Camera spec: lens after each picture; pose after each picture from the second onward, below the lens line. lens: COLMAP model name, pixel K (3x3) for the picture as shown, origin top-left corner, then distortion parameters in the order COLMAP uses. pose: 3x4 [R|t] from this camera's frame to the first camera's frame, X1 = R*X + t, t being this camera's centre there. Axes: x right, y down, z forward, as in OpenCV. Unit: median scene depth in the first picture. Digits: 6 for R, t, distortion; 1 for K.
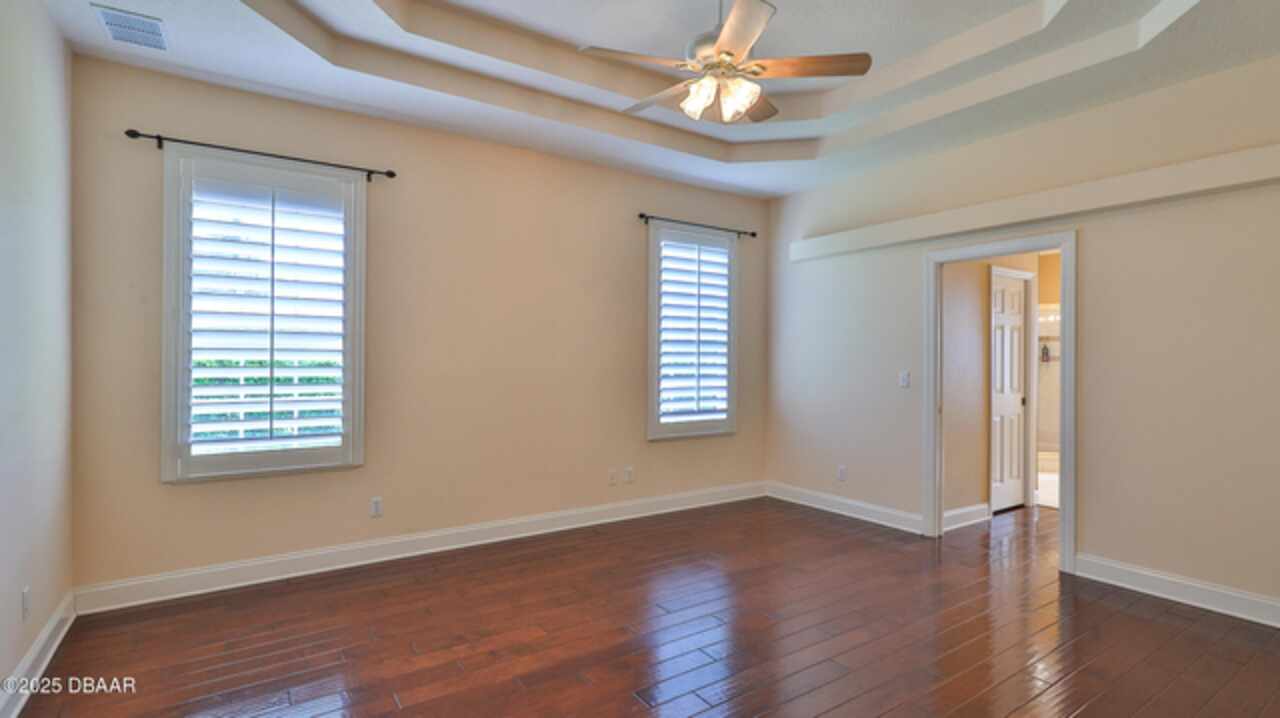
lens RADIAL K [[600.0, 0, 640.0], [0, 600.0, 359.0], [0, 0, 1]] dist [-0.002650, -0.000212]
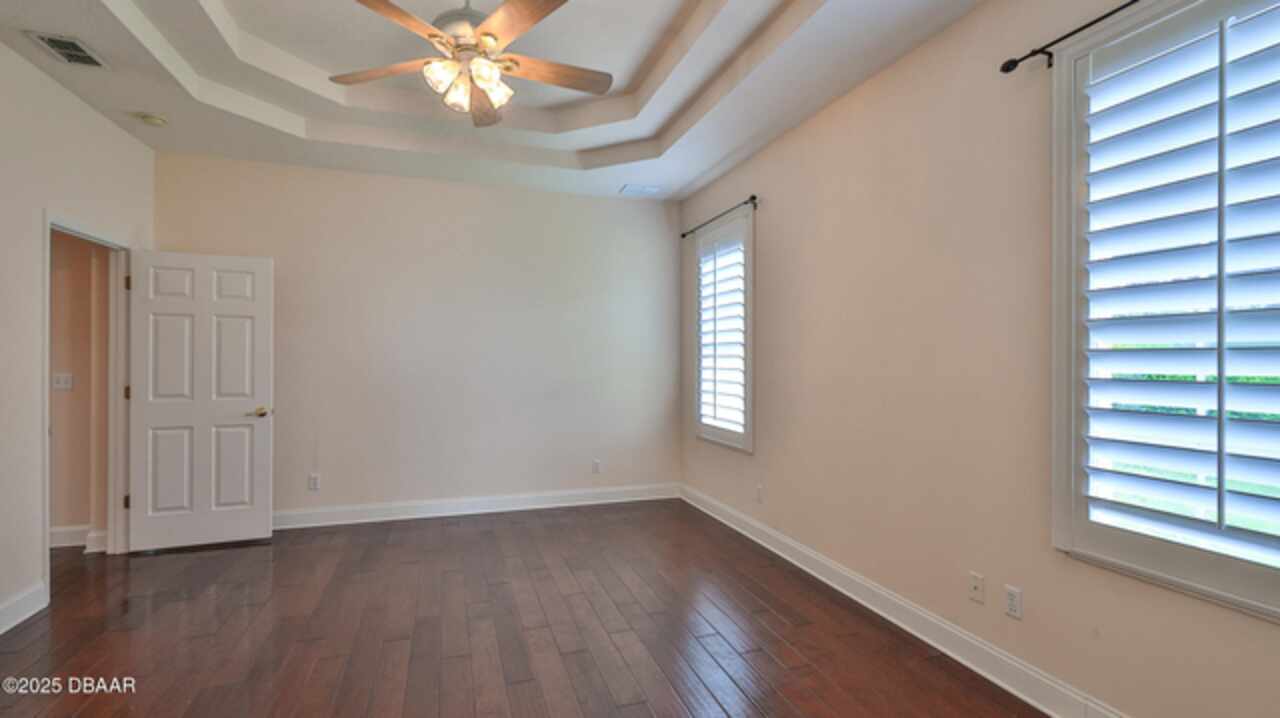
lens RADIAL K [[566.6, 0, 637.4], [0, 566.6, 357.4], [0, 0, 1]] dist [0.000233, 0.000398]
pose [[-0.266693, -0.004490, -0.963771, 0.498453], [-0.004687, 0.999983, -0.003362, -0.003847], [0.963770, 0.003621, -0.266709, 0.802400]]
